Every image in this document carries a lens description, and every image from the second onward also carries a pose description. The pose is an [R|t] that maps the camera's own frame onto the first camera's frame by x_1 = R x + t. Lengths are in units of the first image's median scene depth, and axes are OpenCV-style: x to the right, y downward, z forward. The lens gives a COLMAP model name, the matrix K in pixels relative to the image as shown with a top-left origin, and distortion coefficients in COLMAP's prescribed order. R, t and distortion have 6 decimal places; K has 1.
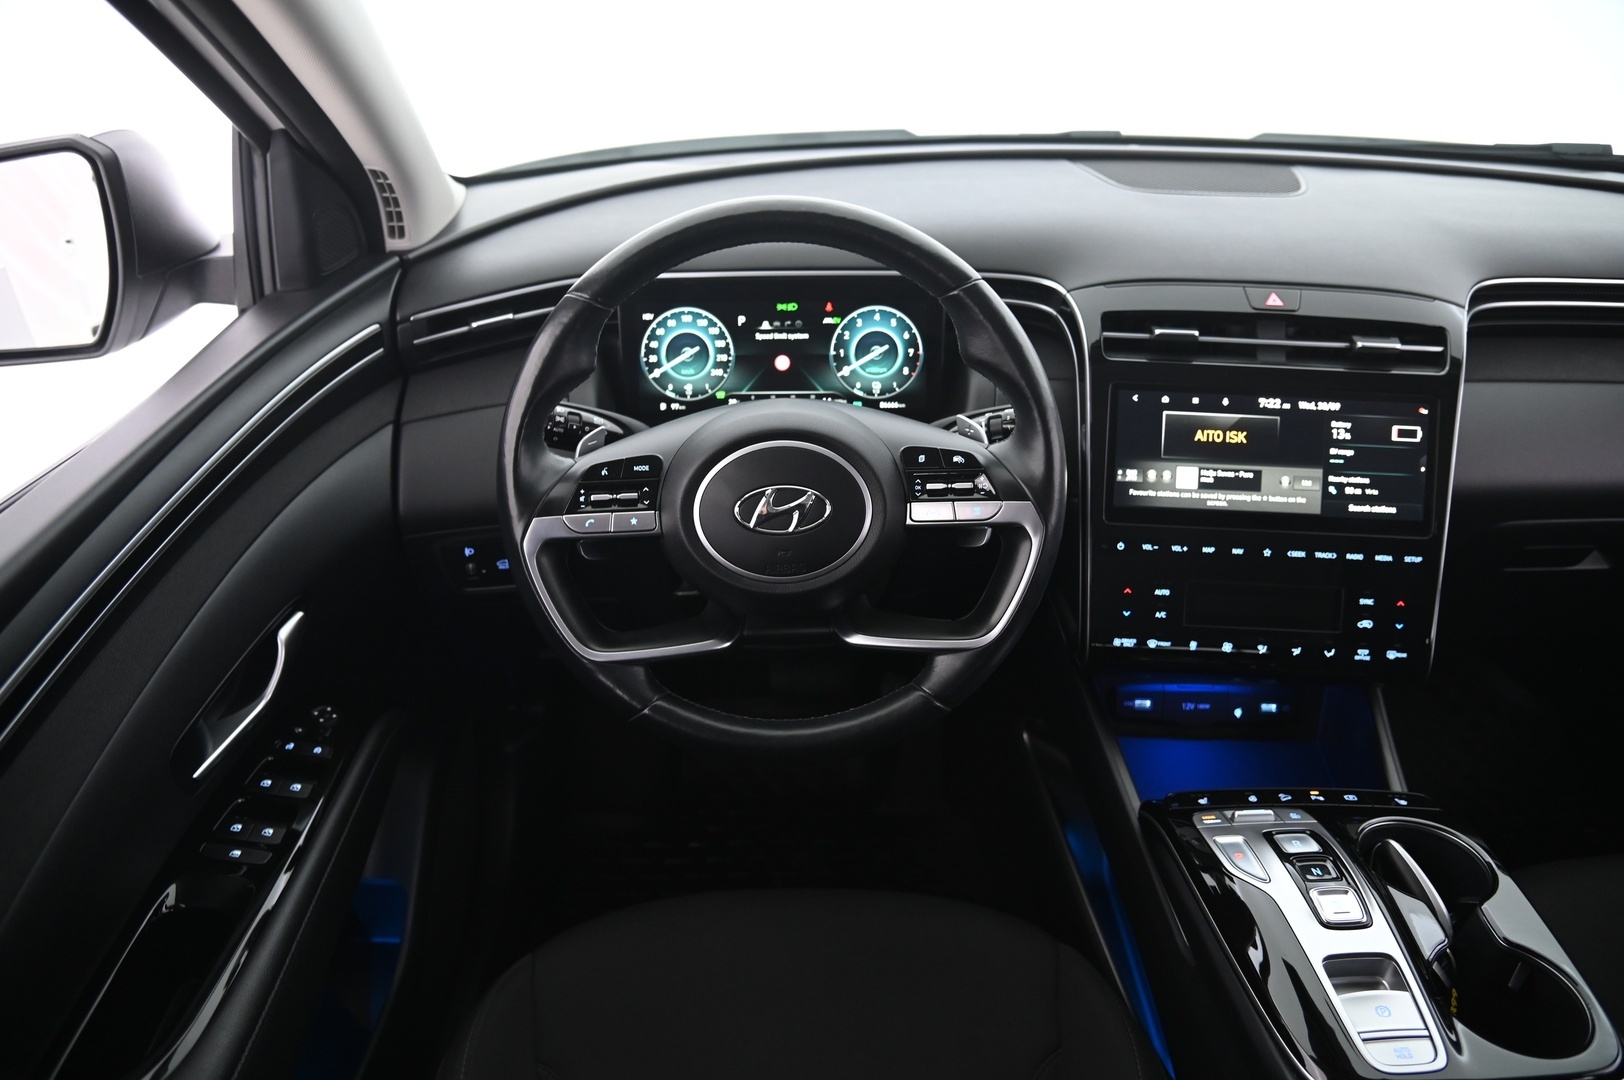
lens RADIAL K [[1158.3, 0, 772.8], [0, 1158.3, 547.7], [0, 0, 1]] dist [-0.116194, 0.053951]
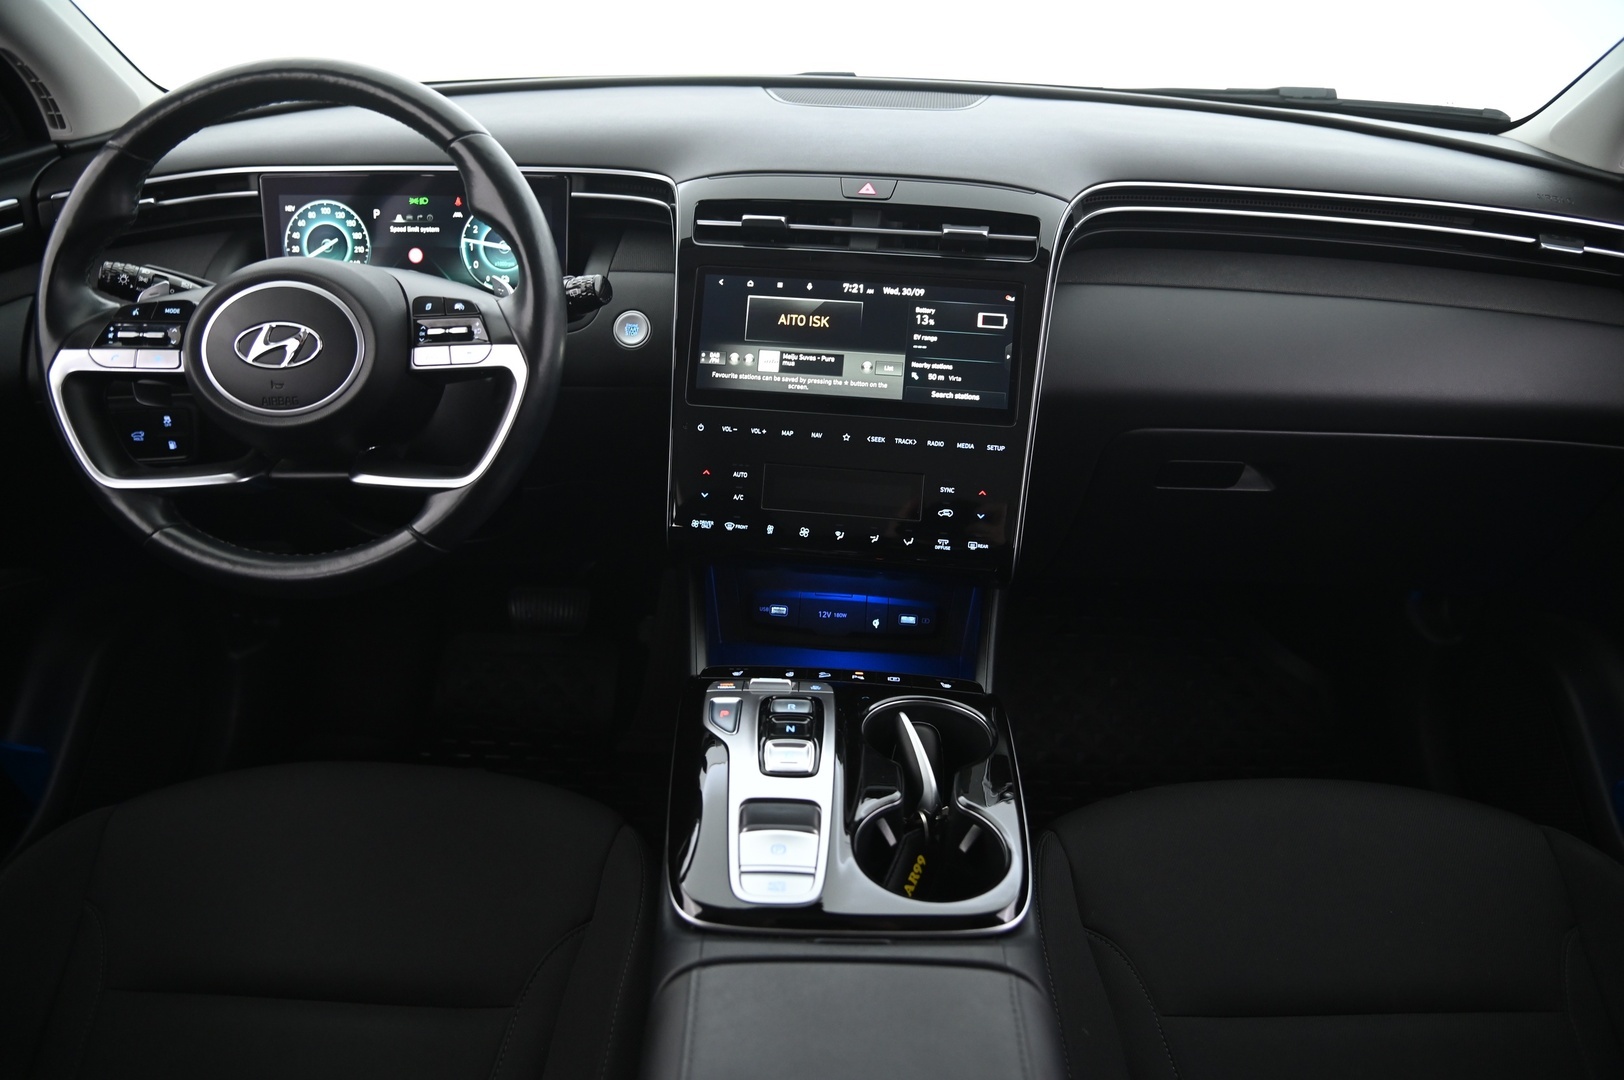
lens RADIAL K [[1158.3, 0, 816.2], [0, 1158.3, 551.1], [0, 0, 1]] dist [-0.116194, 0.053951]
pose [[0.999080, 0.037620, -0.020595, 0.430506], [-0.038501, 0.998280, -0.044205, 0.147765], [0.018896, 0.044957, 0.998810, -0.002676]]
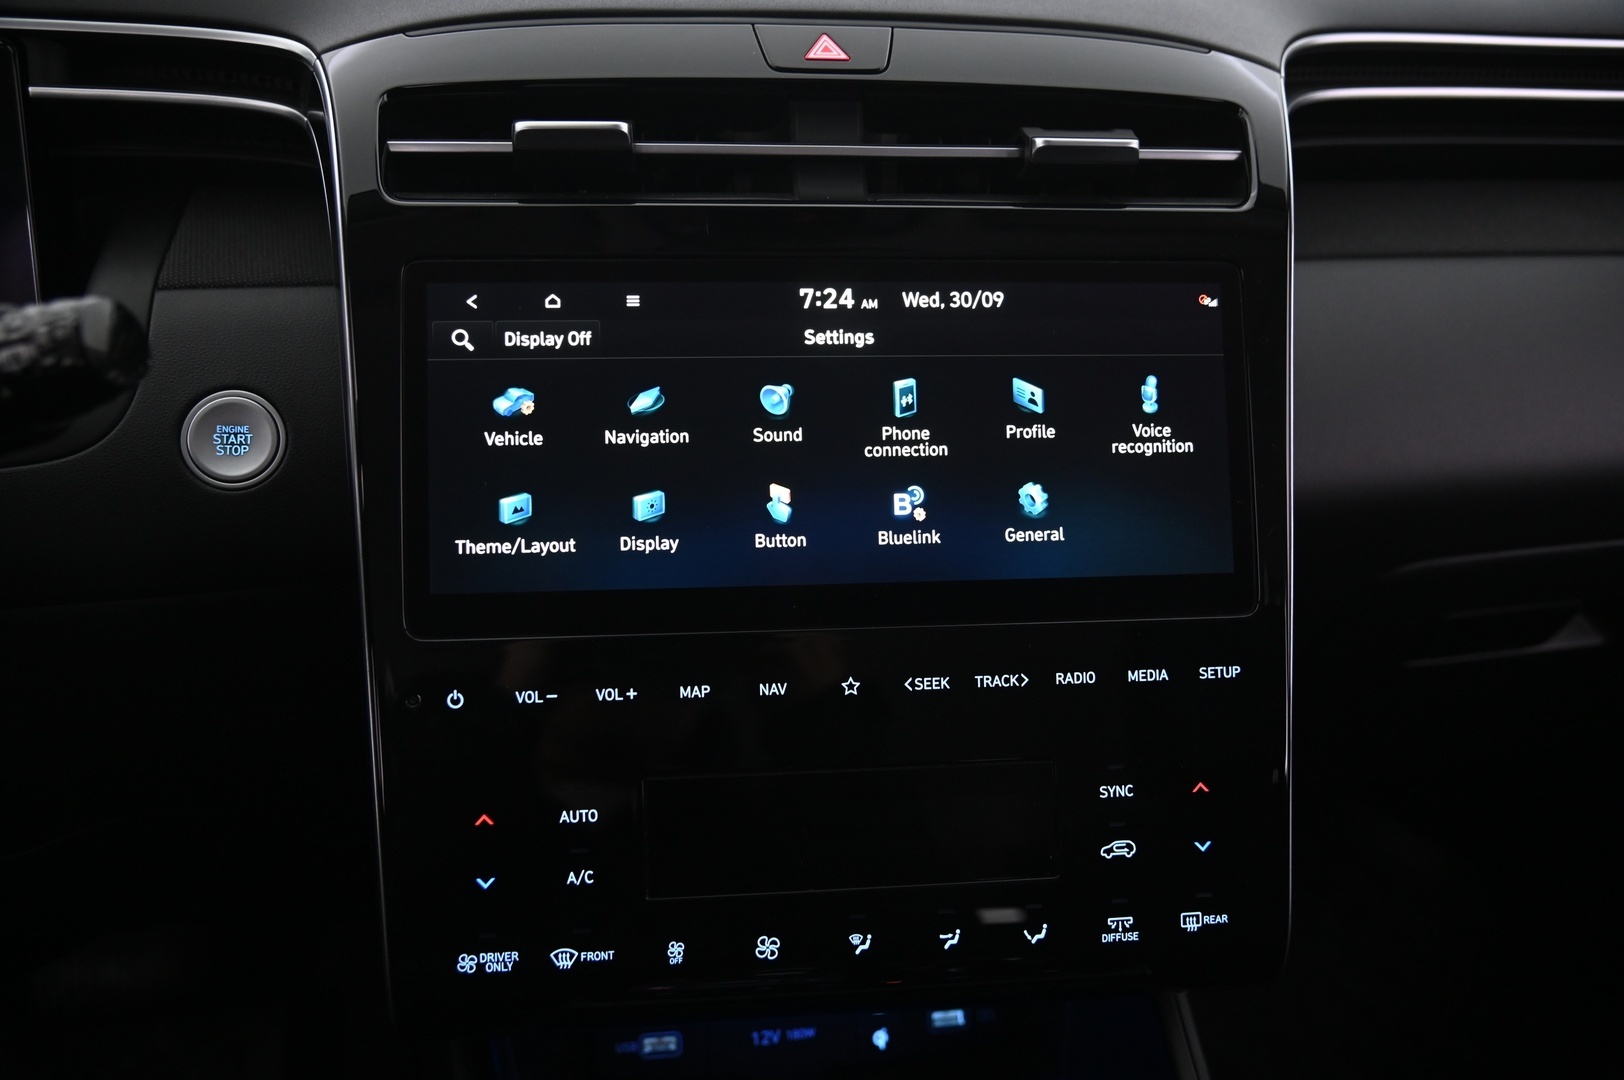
lens RADIAL K [[1311.7, 0, 807.5], [0, 1311.7, 539.2], [0, 0, 1]] dist [-0.059735, 0.030683]
pose [[0.977175, -0.059829, 0.203838, 0.332590], [0.077493, 0.993794, -0.079801, -0.010449], [-0.197799, 0.093775, 0.975747, 0.566381]]
